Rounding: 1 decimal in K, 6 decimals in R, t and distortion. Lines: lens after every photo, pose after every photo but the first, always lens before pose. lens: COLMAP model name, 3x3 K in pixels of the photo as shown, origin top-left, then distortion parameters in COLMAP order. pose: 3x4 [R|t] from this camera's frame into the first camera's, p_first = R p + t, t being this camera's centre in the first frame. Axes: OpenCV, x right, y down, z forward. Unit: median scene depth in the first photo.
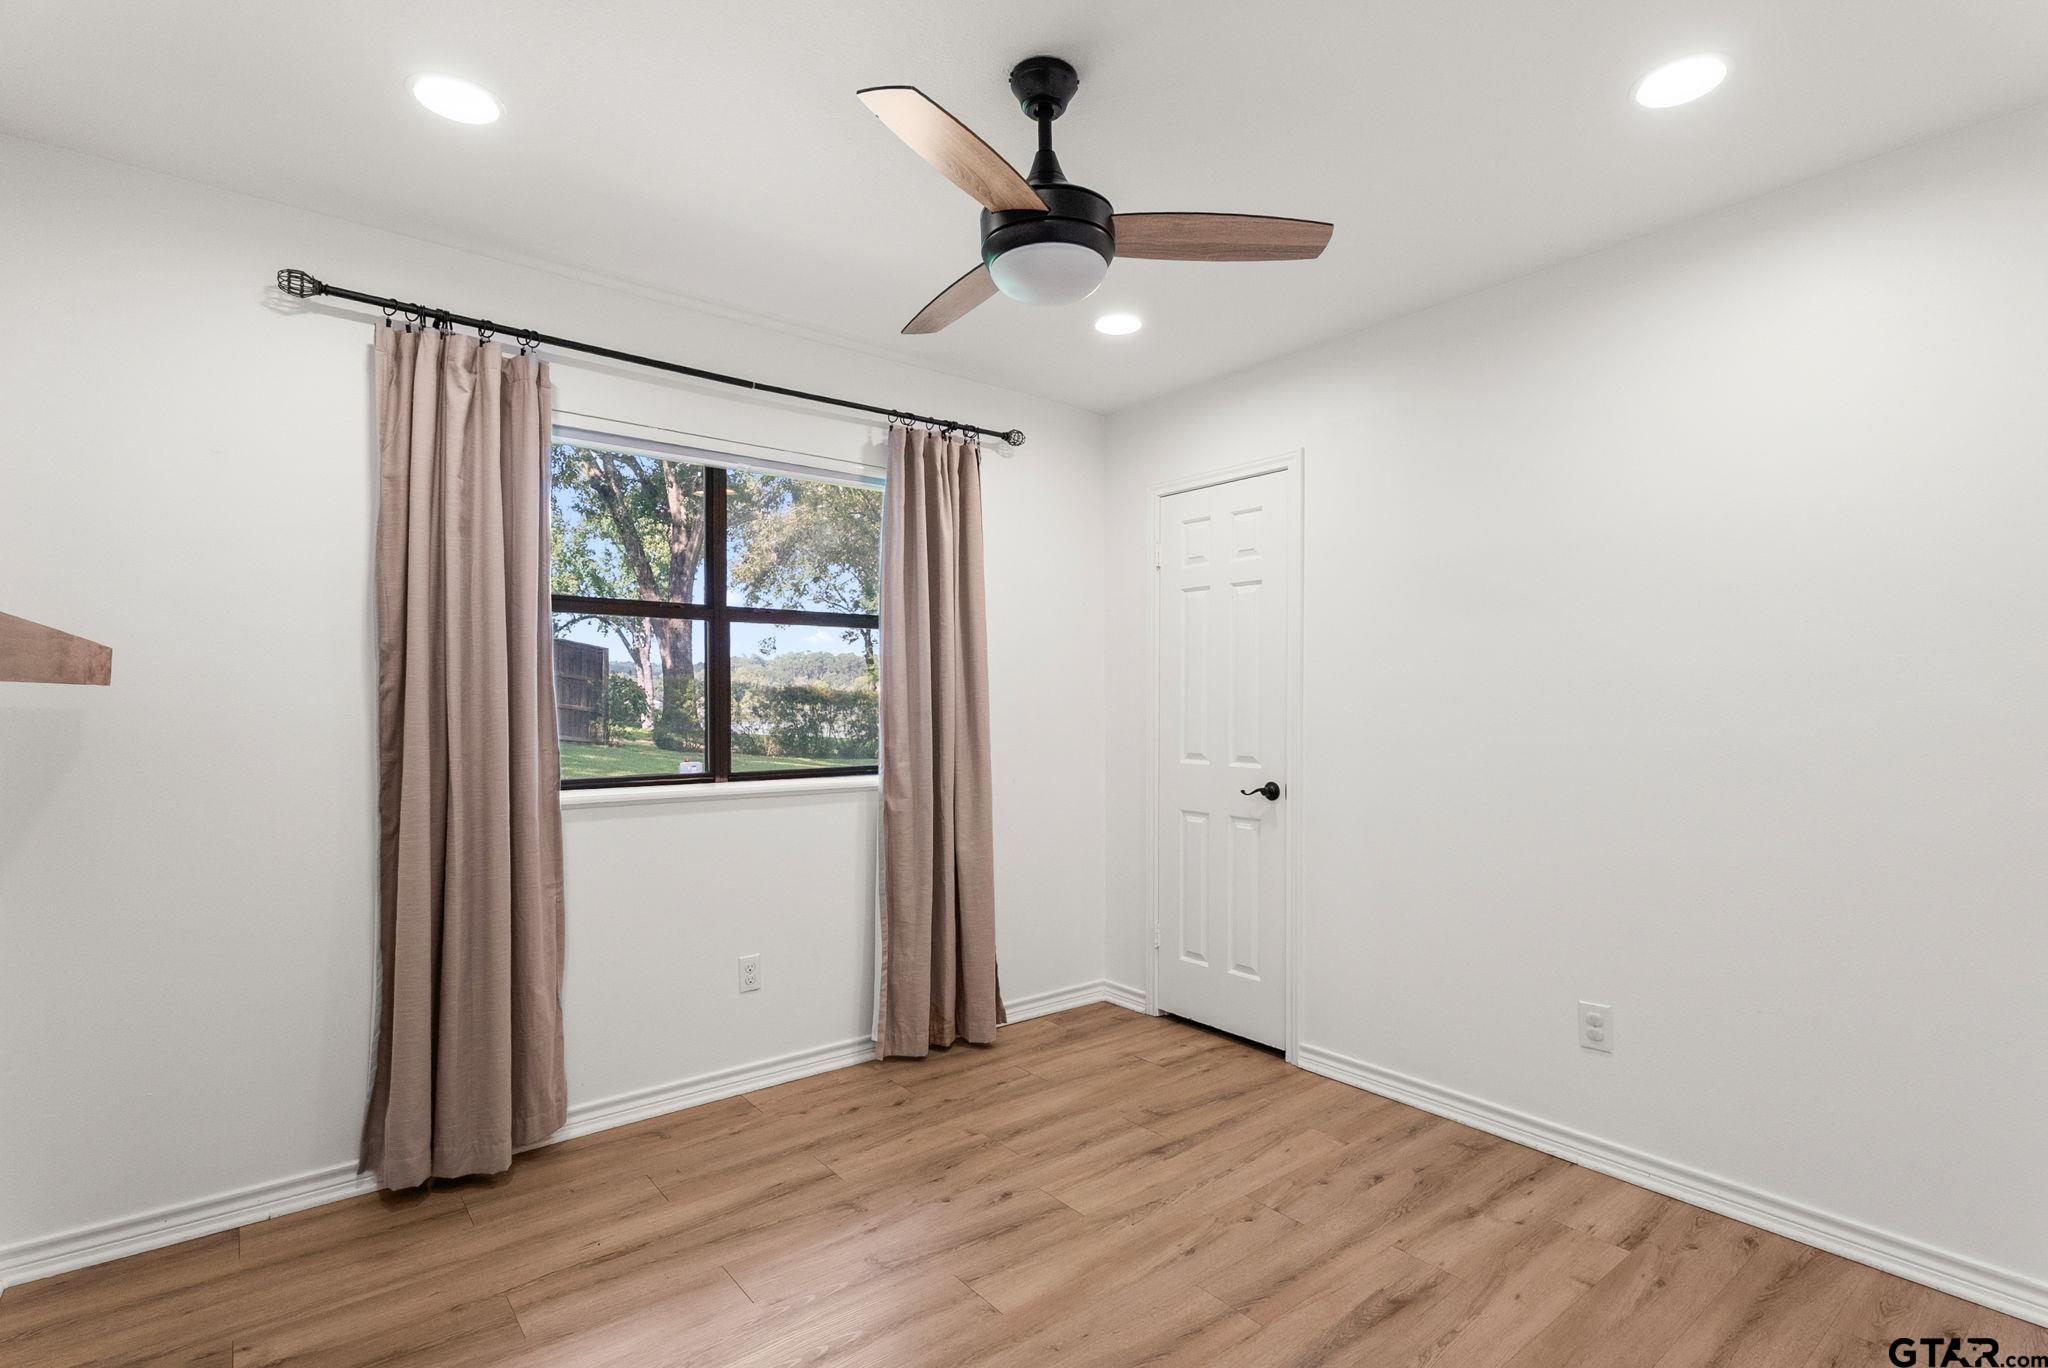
lens RADIAL K [[918.4, 0, 1052.6], [0, 918.4, 691.8], [0, 0, 1]] dist [-0.001489, -0.000715]
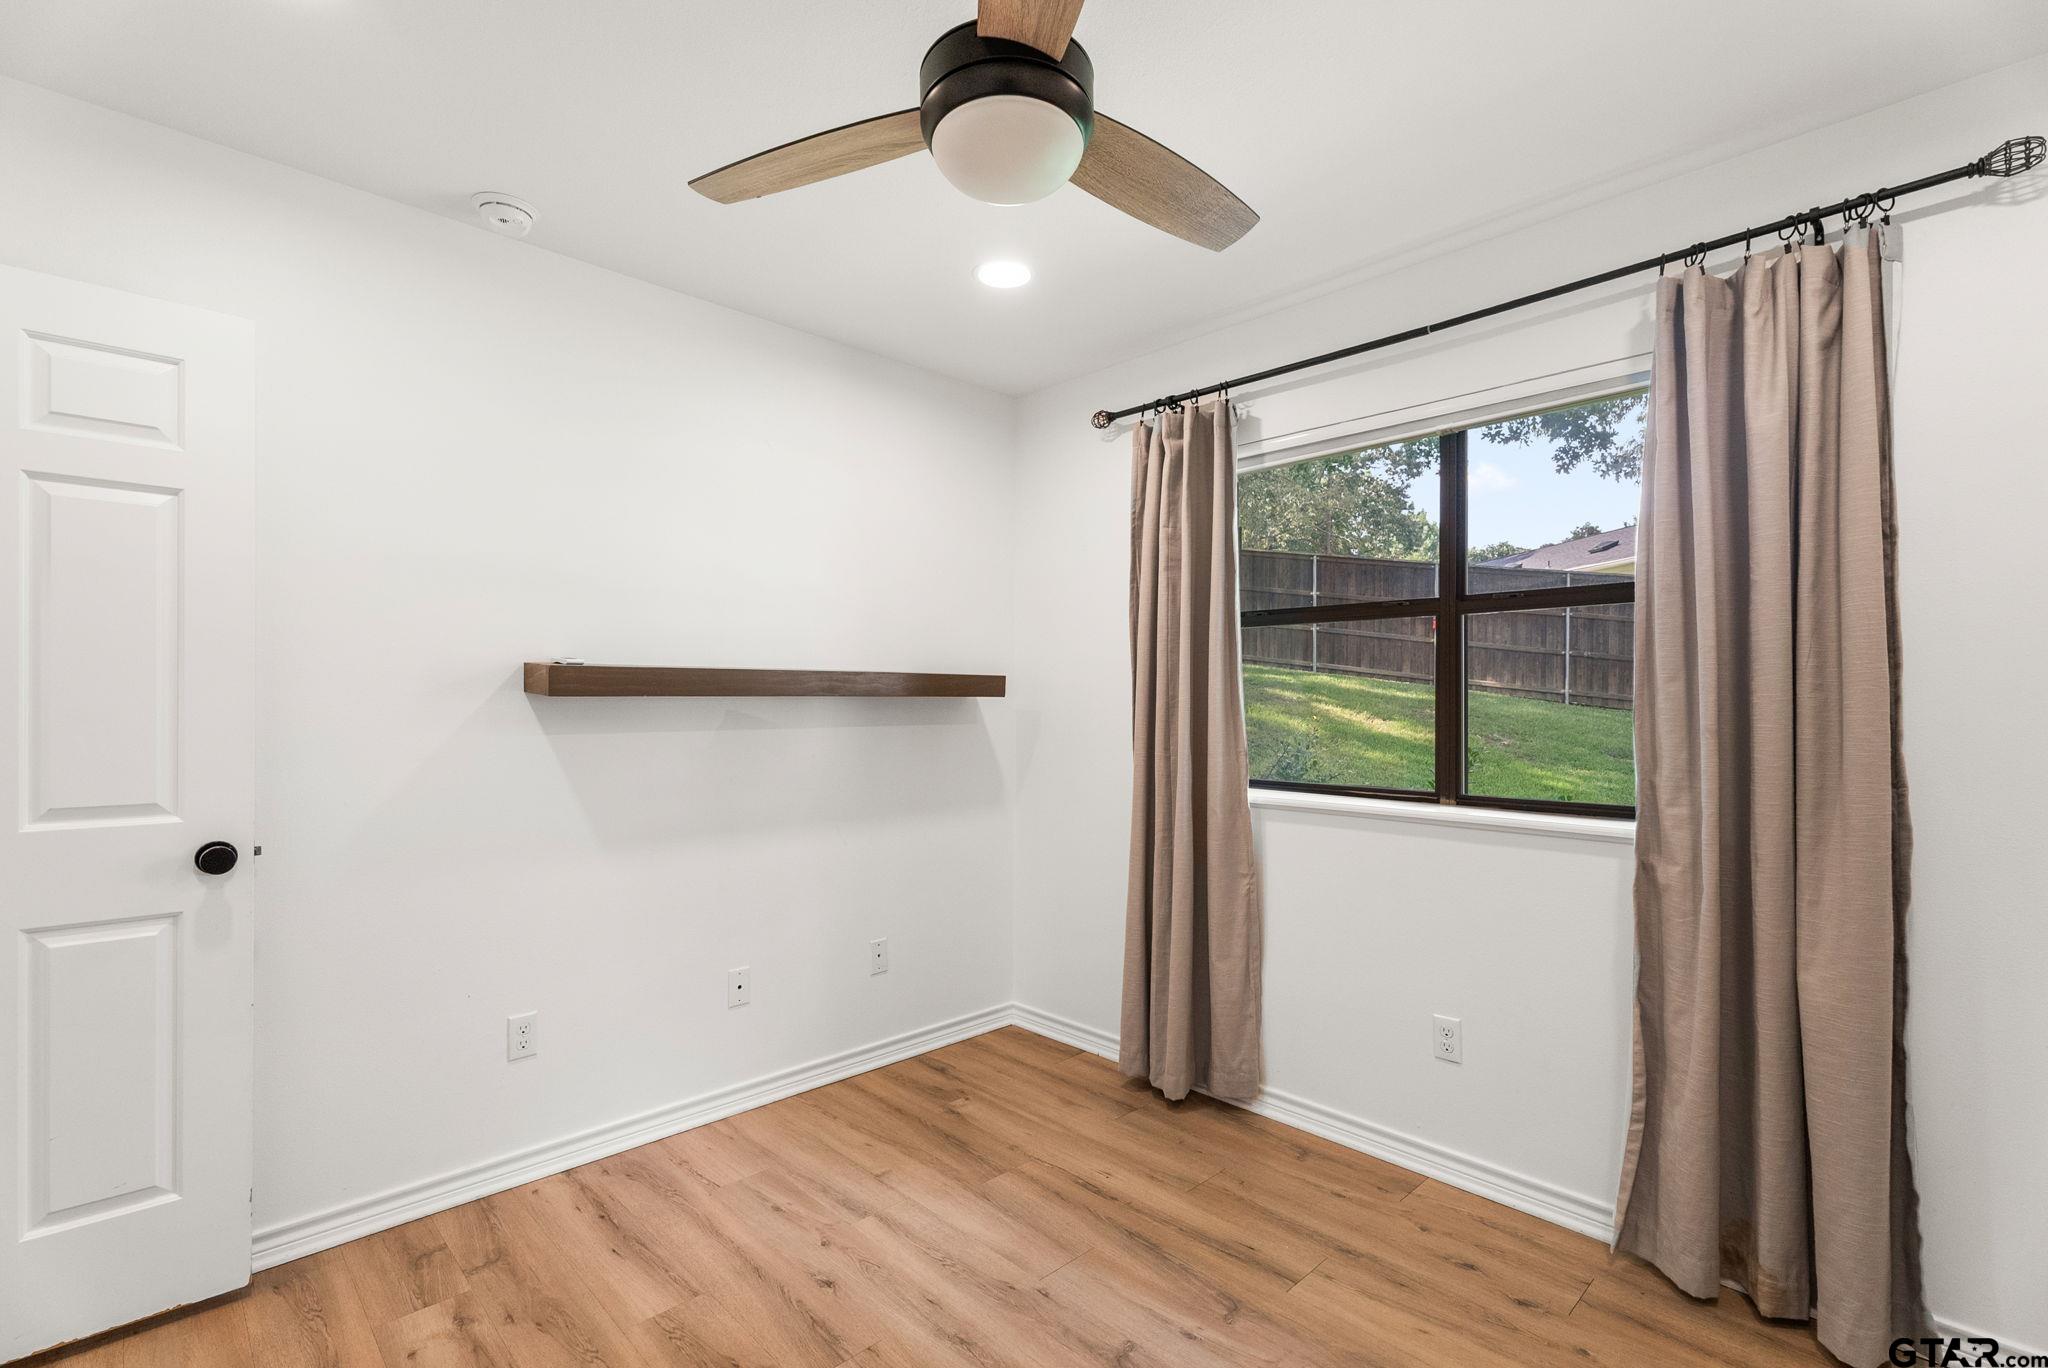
lens RADIAL K [[918.4, 0, 1052.6], [0, 918.4, 691.8], [0, 0, 1]] dist [-0.001489, -0.000715]
pose [[0.114735, -0.009074, -0.993355, 0.515905], [0.007695, 0.999936, -0.008246, -0.001383], [0.993366, -0.006698, 0.114798, 0.633972]]
